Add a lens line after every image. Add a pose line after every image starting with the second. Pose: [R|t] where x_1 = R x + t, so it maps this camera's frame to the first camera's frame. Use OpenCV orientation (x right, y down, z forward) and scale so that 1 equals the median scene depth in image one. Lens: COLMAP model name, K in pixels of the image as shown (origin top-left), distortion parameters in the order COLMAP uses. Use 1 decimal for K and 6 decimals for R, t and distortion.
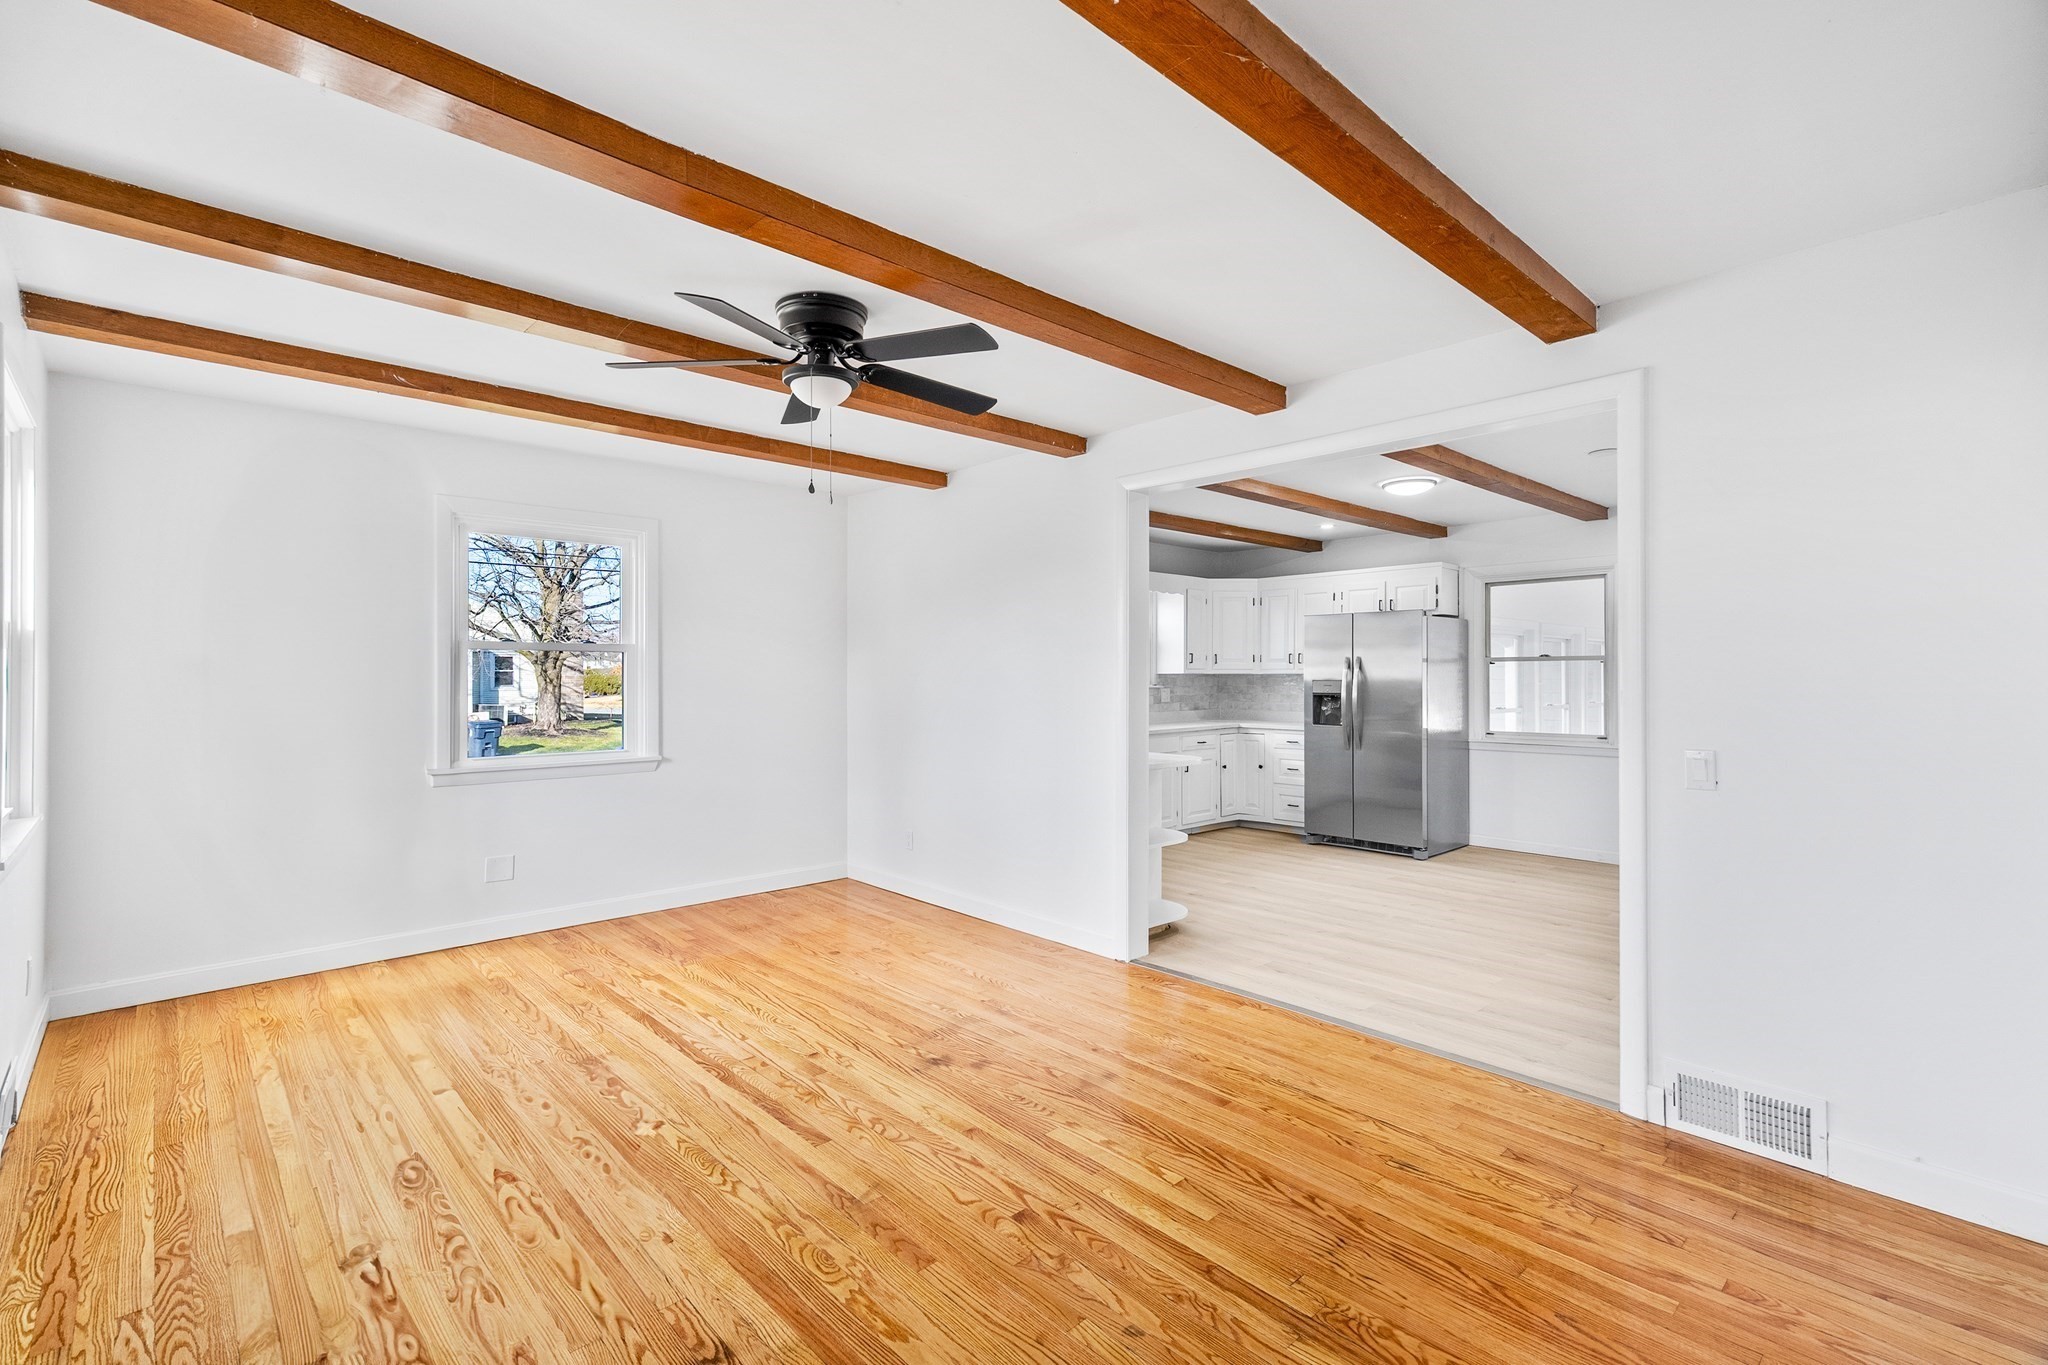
lens RADIAL K [[924.7, 0, 1018.0], [0, 924.7, 654.8], [0, 0, 1]] dist [0.015722, 0.002949]
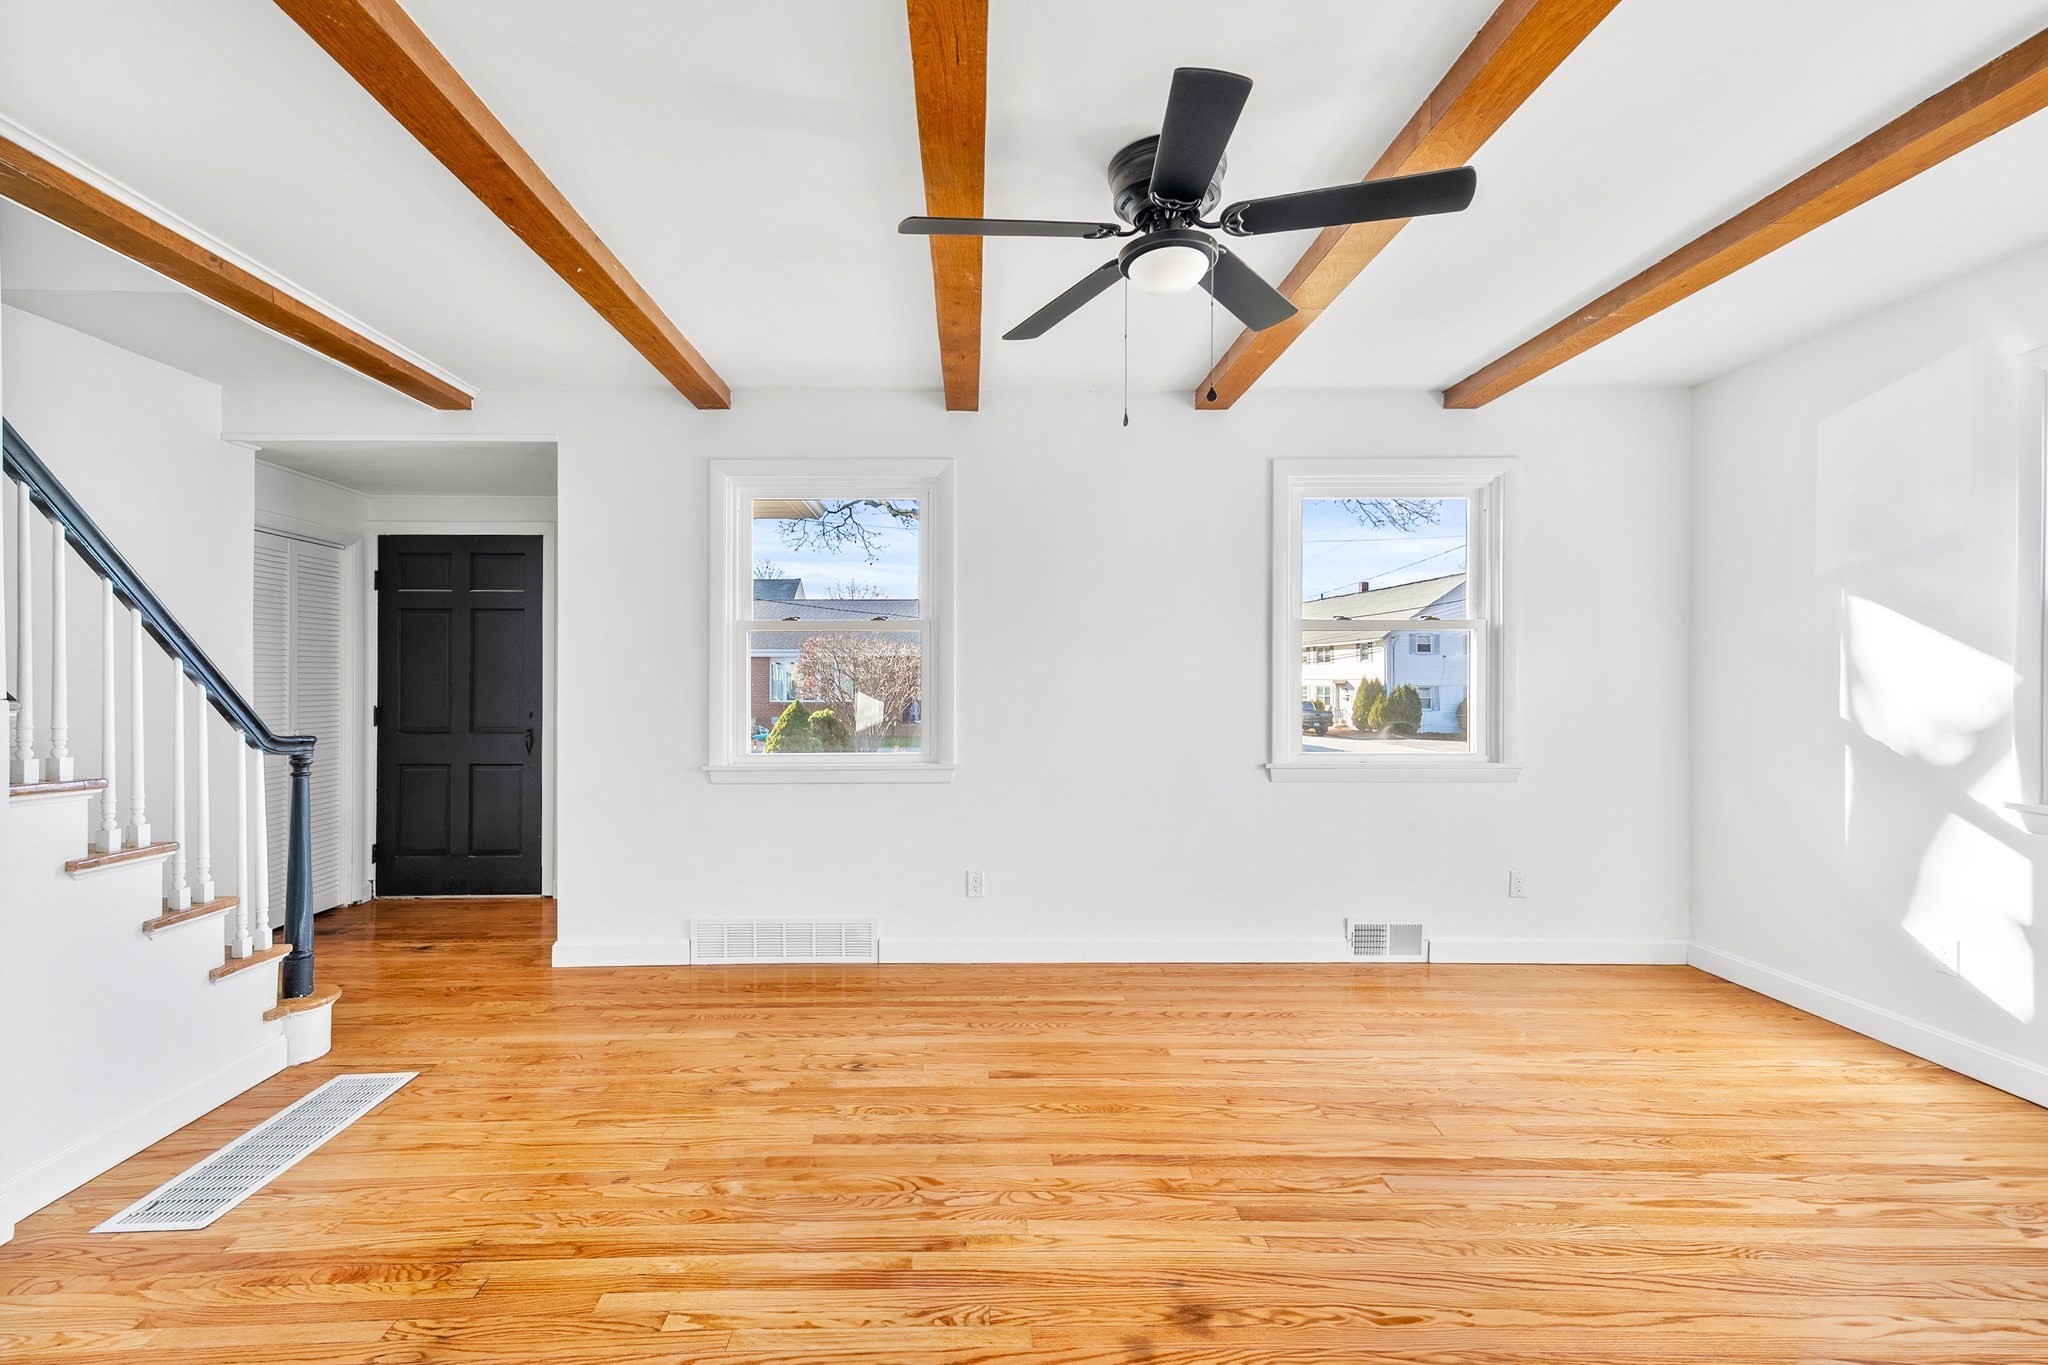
lens RADIAL K [[924.7, 0, 984.5], [0, 924.7, 677.0], [0, 0, 1]] dist [0.015722, 0.002949]
pose [[-0.666504, -0.000583, -0.745501, 0.451639], [0.017758, 0.999704, -0.016658, 0.057432], [0.745290, -0.024341, -0.666296, 1.374353]]
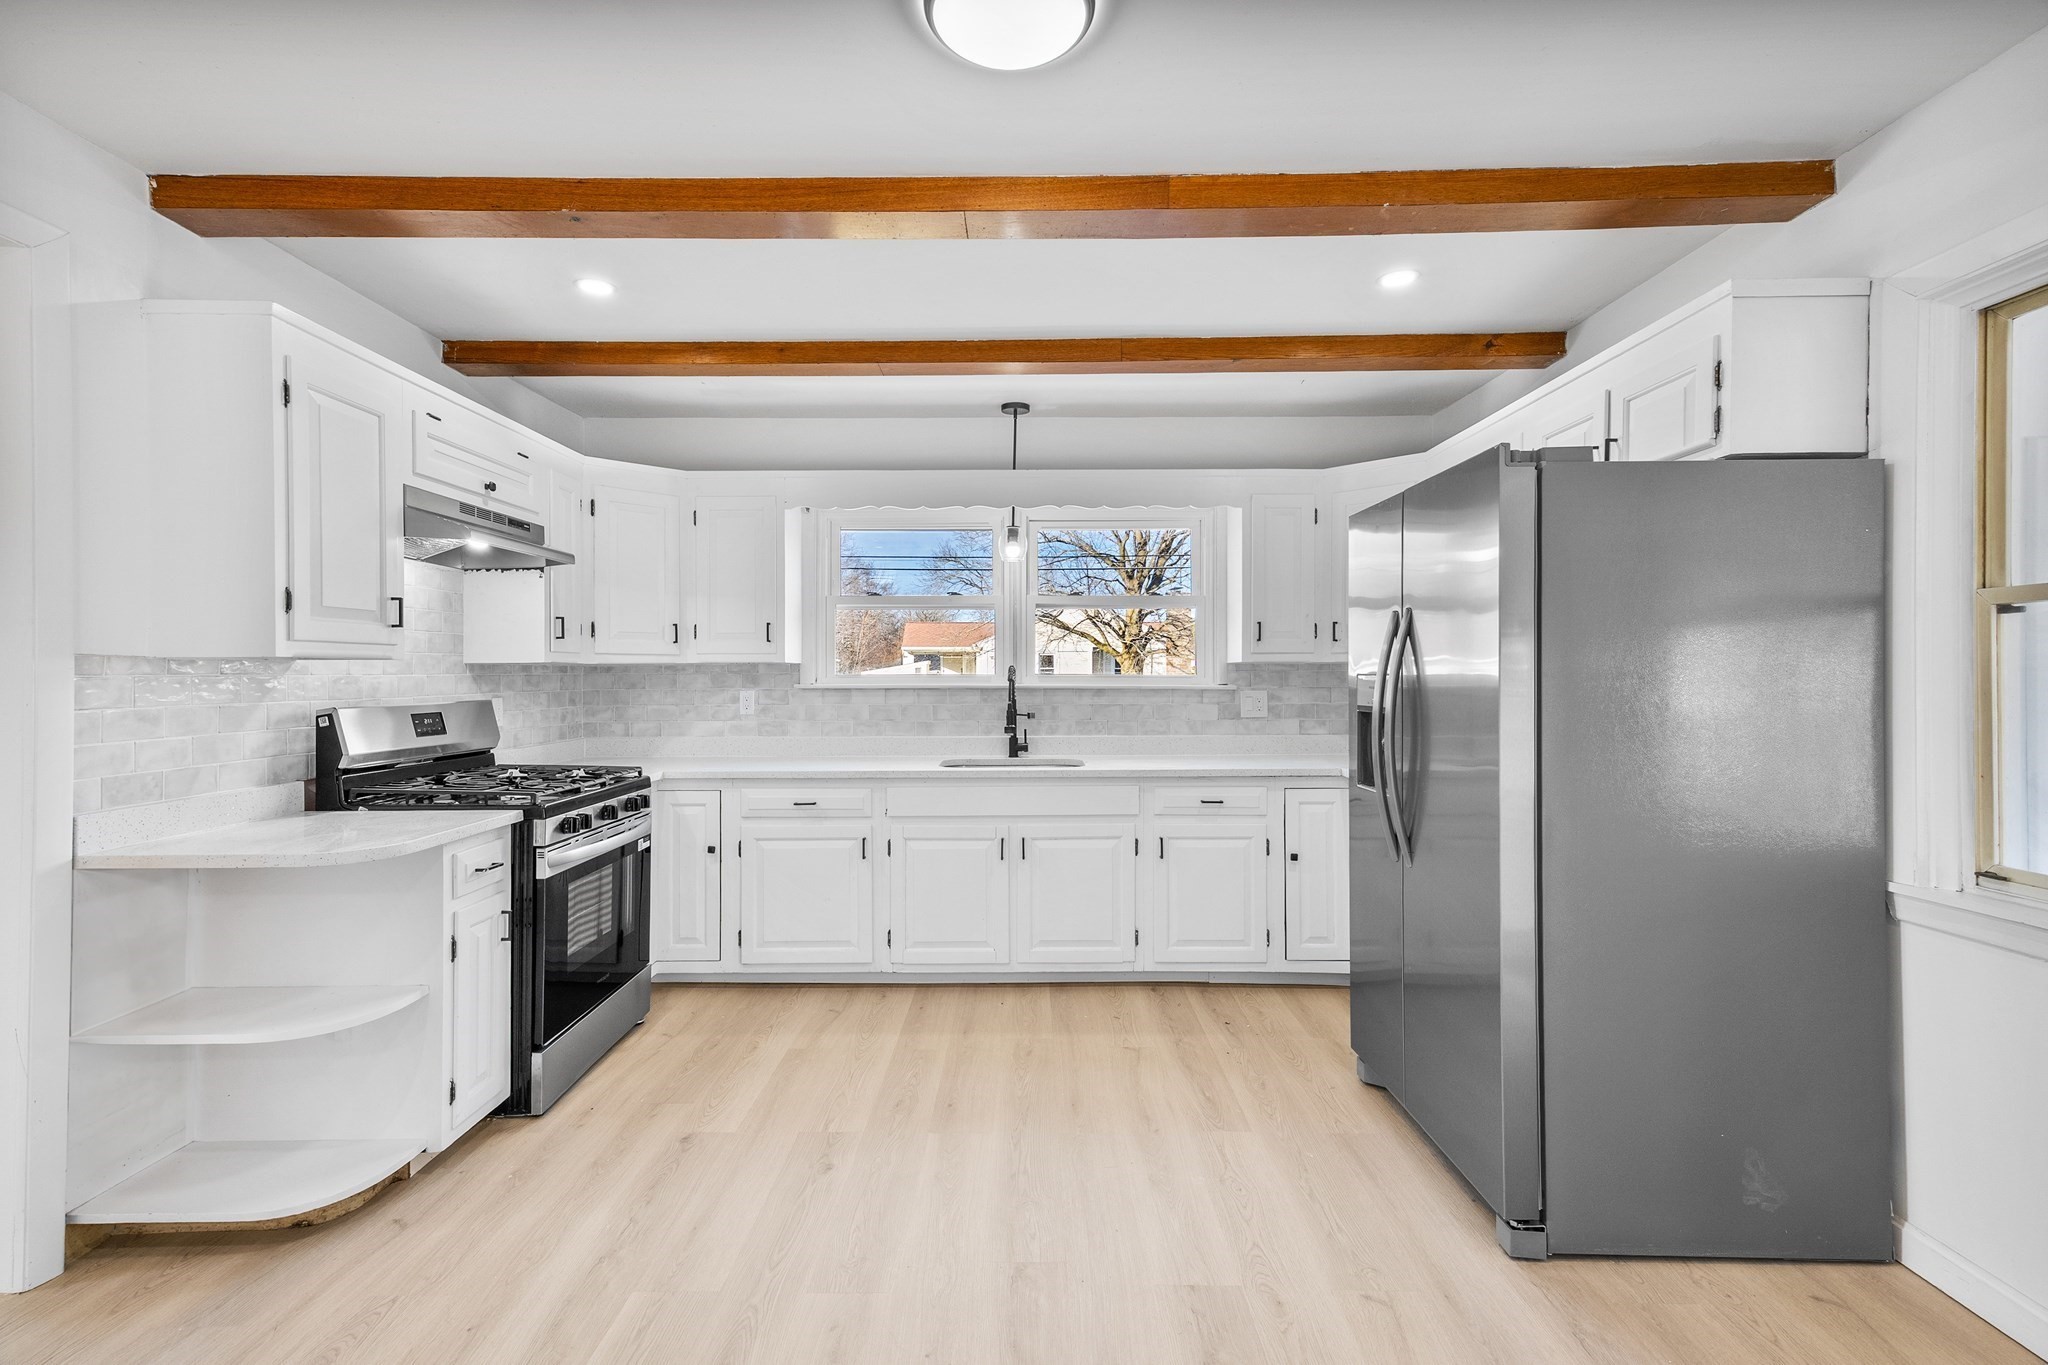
lens RADIAL K [[924.7, 0, 1024.4], [0, 924.7, 677.6], [0, 0, 1]] dist [0.015722, 0.002949]
pose [[0.734990, 0.003266, -0.678070, 1.161858], [0.015637, 0.999641, 0.021764, 0.043129], [0.677898, -0.026599, 0.734675, 1.459292]]
